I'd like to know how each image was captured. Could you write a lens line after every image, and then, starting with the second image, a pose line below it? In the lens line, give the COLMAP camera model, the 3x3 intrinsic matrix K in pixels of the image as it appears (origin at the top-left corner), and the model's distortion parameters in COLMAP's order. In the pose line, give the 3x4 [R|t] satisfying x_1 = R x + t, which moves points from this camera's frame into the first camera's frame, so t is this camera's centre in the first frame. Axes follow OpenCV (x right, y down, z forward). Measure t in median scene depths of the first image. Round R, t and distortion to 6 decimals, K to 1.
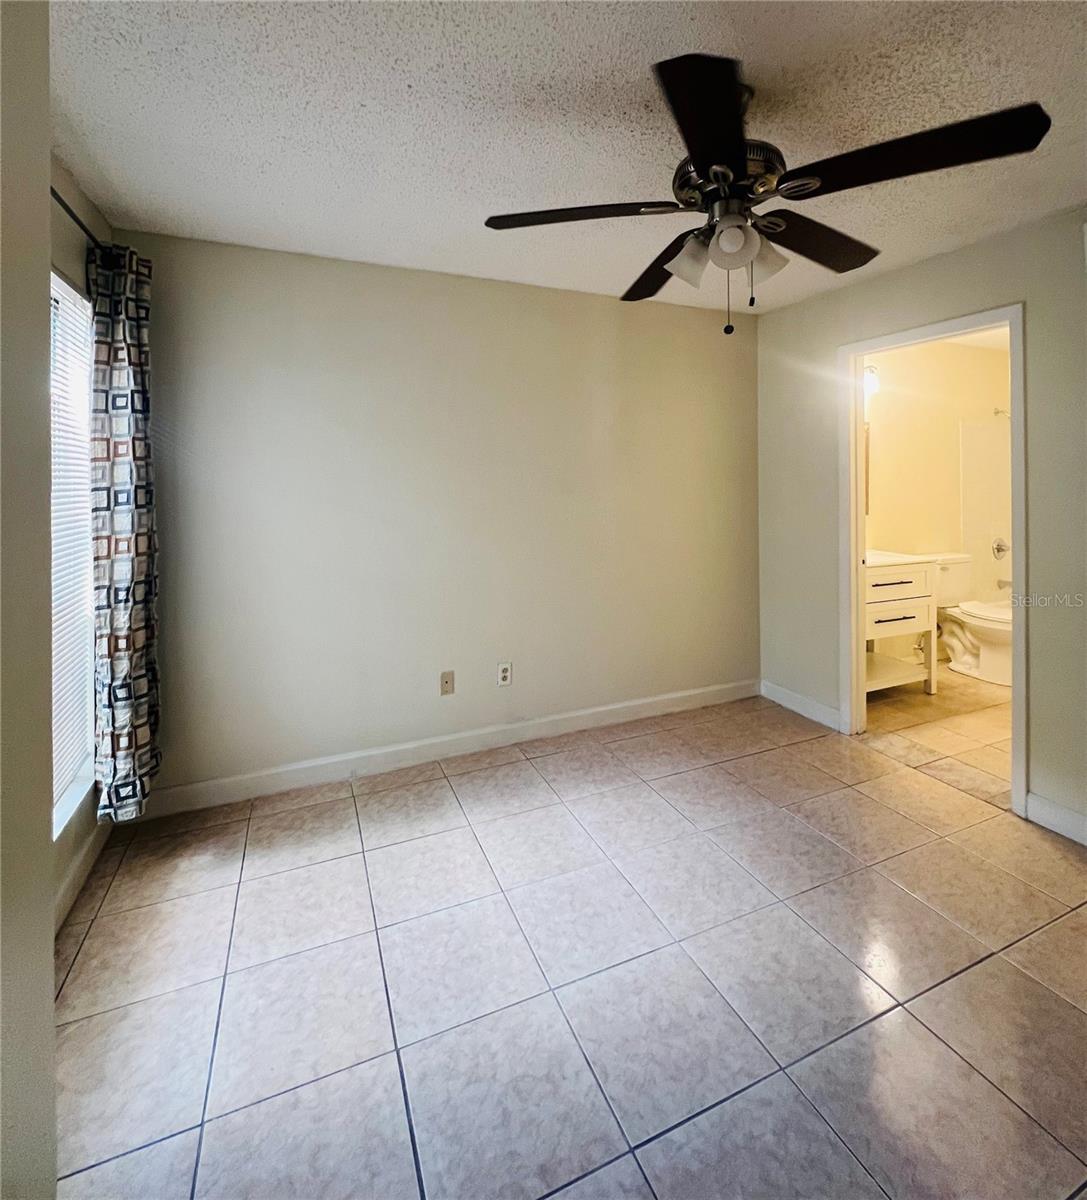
lens RADIAL K [[577.3, 0, 558.5], [0, 577.3, 479.1], [0, 0, 1]] dist [0.003939, 0.000600]
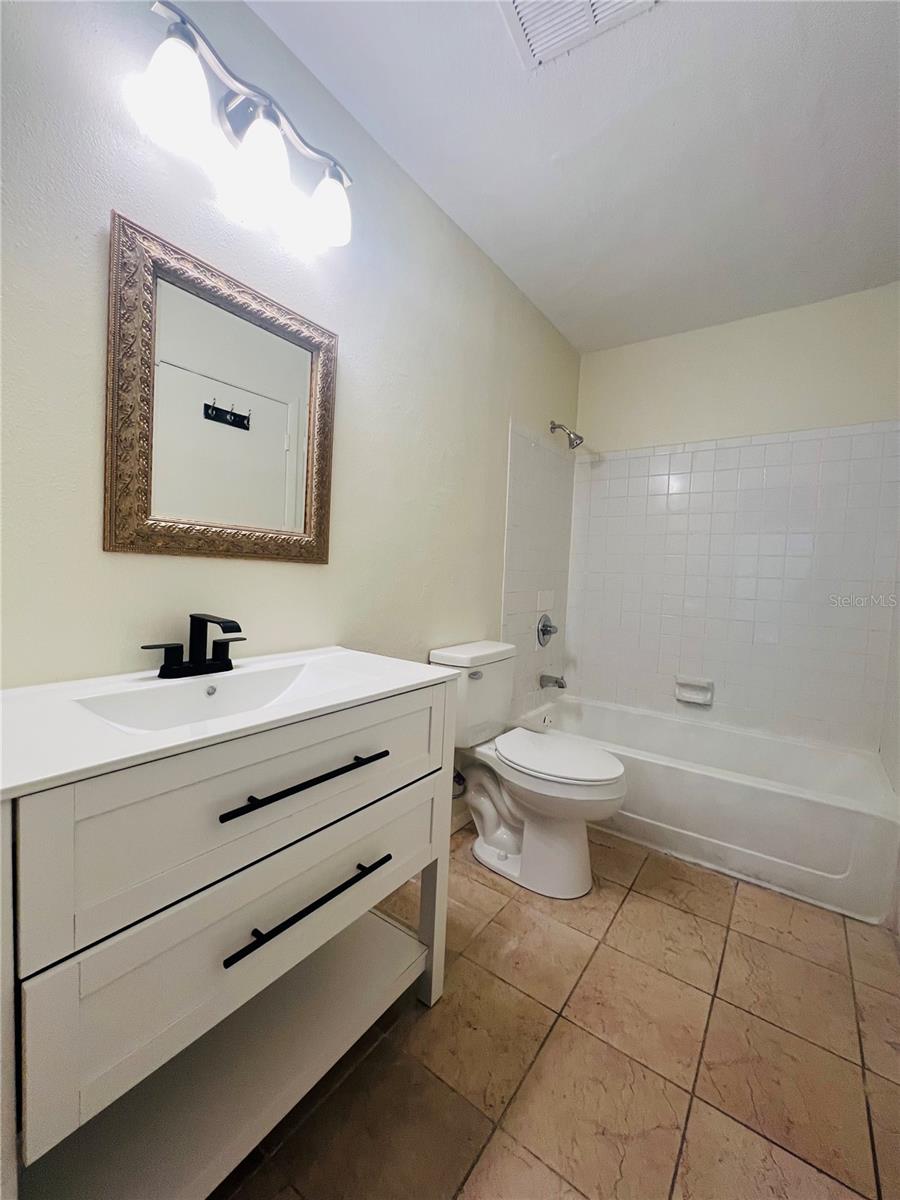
lens RADIAL K [[481.3, 0, 454.3], [0, 481.3, 595.0], [0, 0, 1]] dist [-0.004327, 0.000480]
pose [[0.862353, 0.013765, 0.506120, 0.431453], [-0.047465, 0.997426, 0.053746, 0.060275], [-0.504078, -0.070371, 0.860787, 0.643145]]
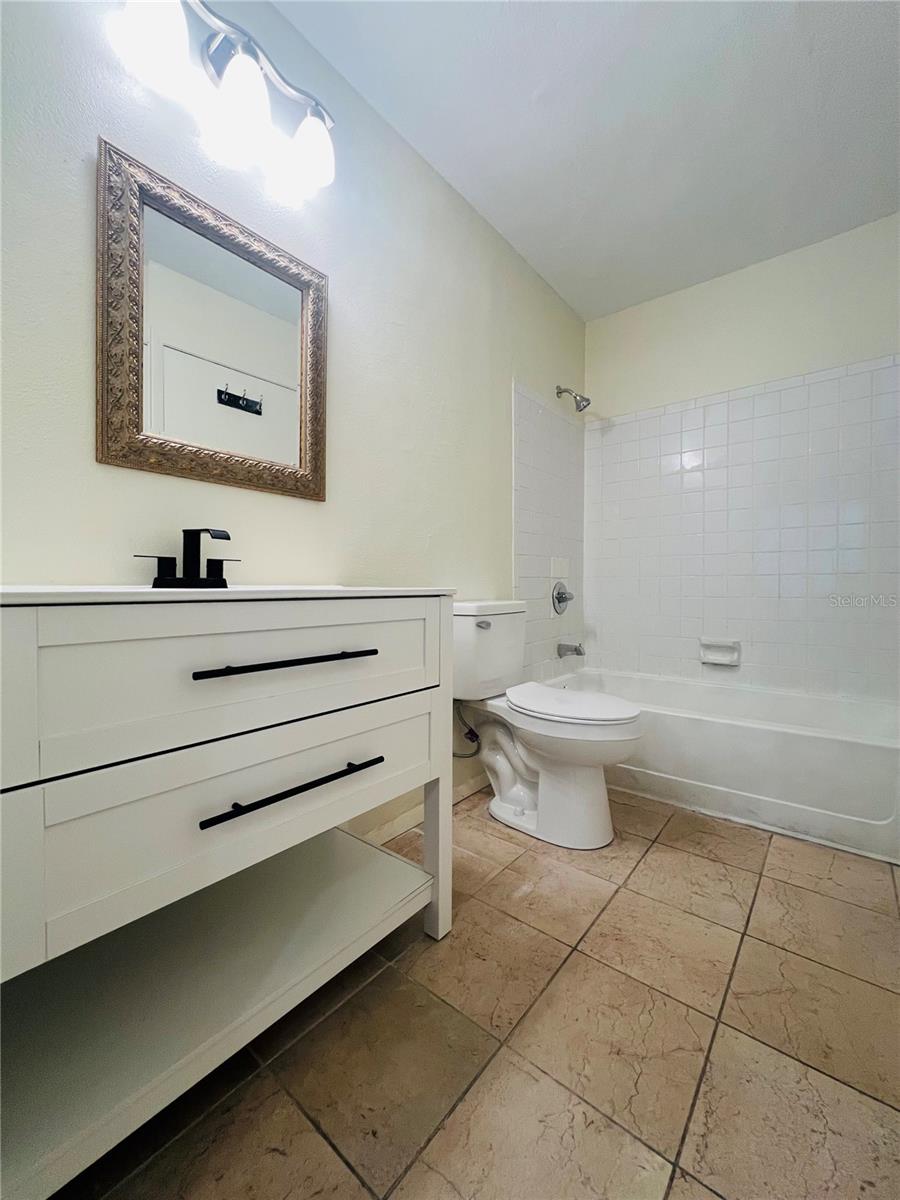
lens RADIAL K [[481.3, 0, 454.6], [0, 481.3, 595.5], [0, 0, 1]] dist [-0.004327, 0.000480]
pose [[0.890579, -0.004809, 0.454803, 0.452289], [-0.006808, 0.999691, 0.023903, 0.119427], [-0.454778, -0.024383, 0.890271, 0.634571]]
